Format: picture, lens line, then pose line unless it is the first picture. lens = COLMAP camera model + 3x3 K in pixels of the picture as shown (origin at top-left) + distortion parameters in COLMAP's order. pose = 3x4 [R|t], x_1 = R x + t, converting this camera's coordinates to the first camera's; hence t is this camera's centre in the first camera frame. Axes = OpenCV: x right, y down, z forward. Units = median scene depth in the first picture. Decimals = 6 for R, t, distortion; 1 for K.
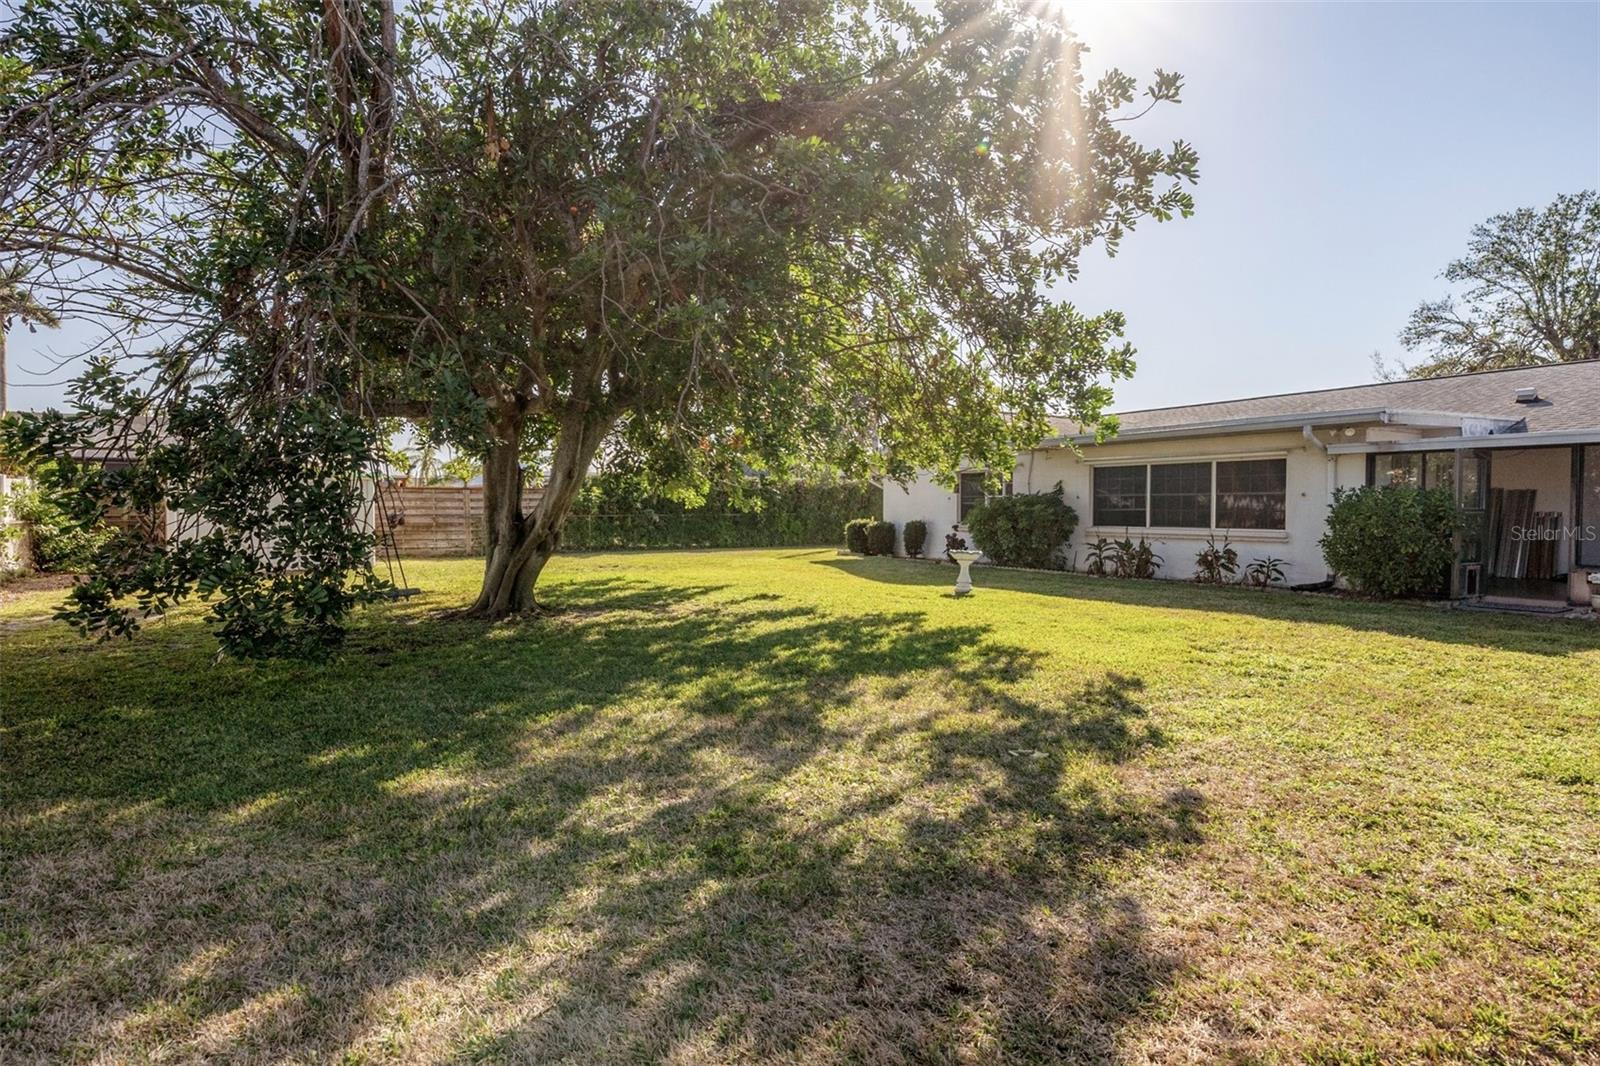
lens RADIAL K [[846.2, 0, 803.6], [0, 846.2, 531.6], [0, 0, 1]] dist [-0.002317, 0.004013]
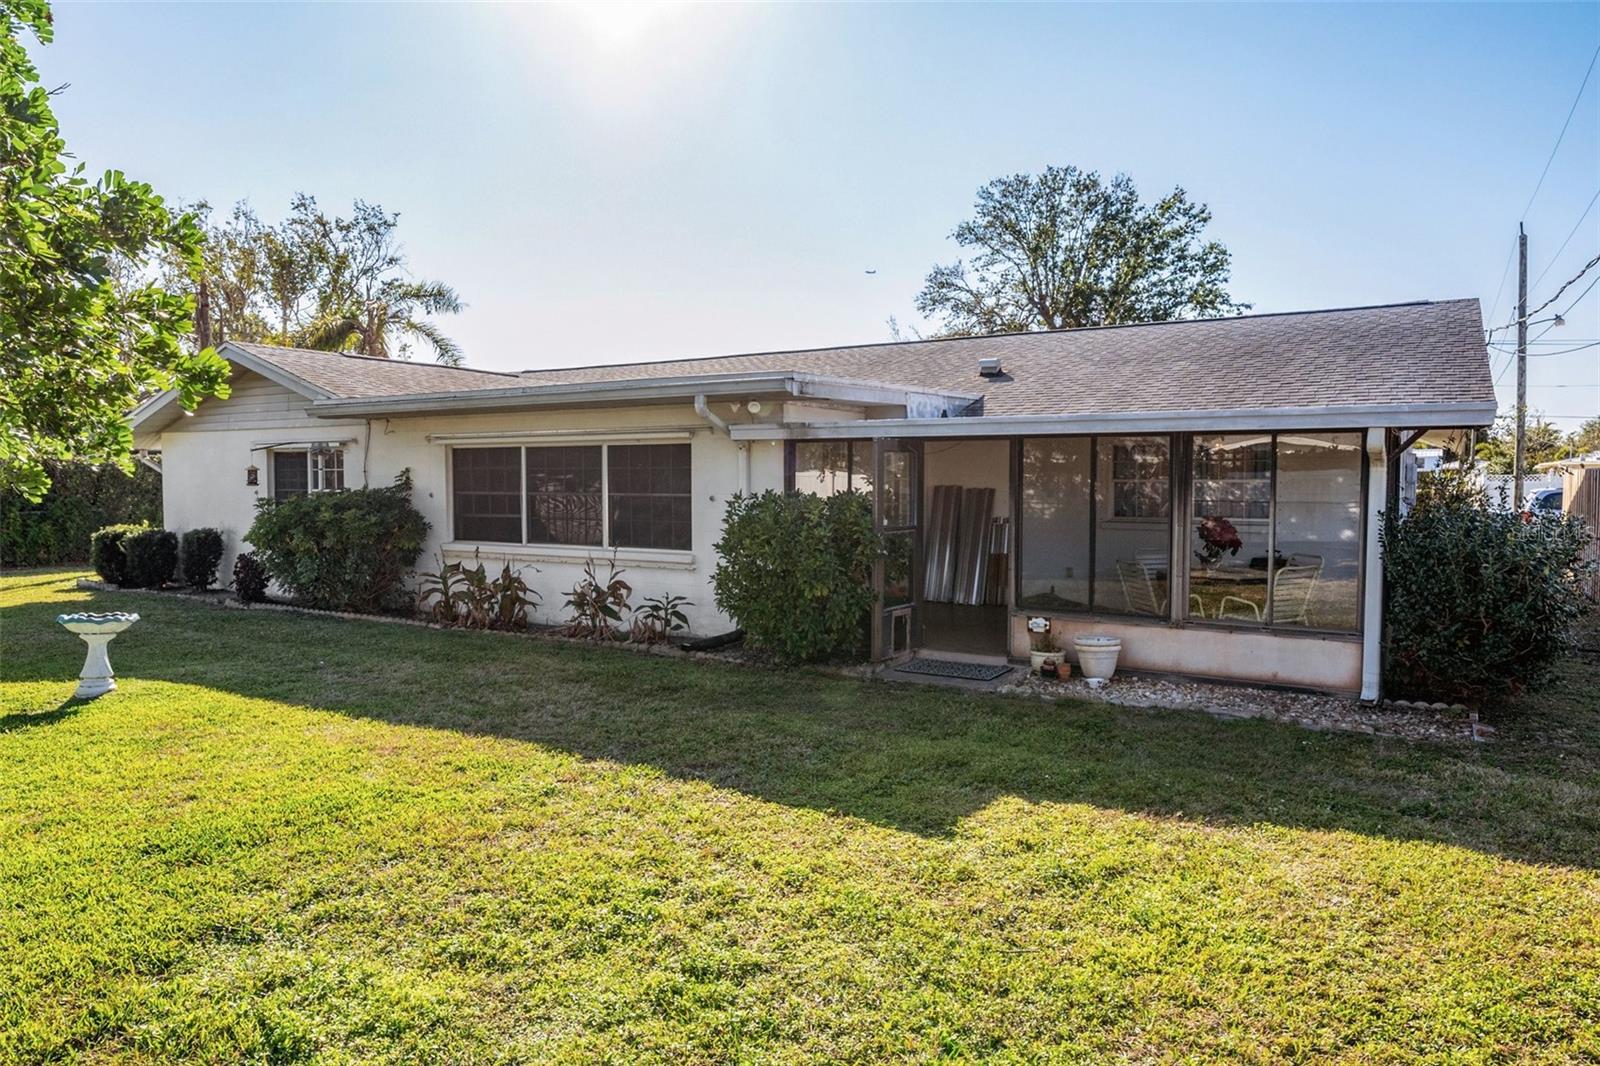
lens RADIAL K [[1012.6, 0, 797.3], [0, 1012.6, 527.6], [0, 0, 1]] dist [-0.002915, -0.000732]
pose [[0.892547, -0.020894, 0.450470, 0.227705], [0.012814, 0.999698, 0.020980, -0.028793], [-0.450772, -0.012954, 0.892545, 0.201745]]
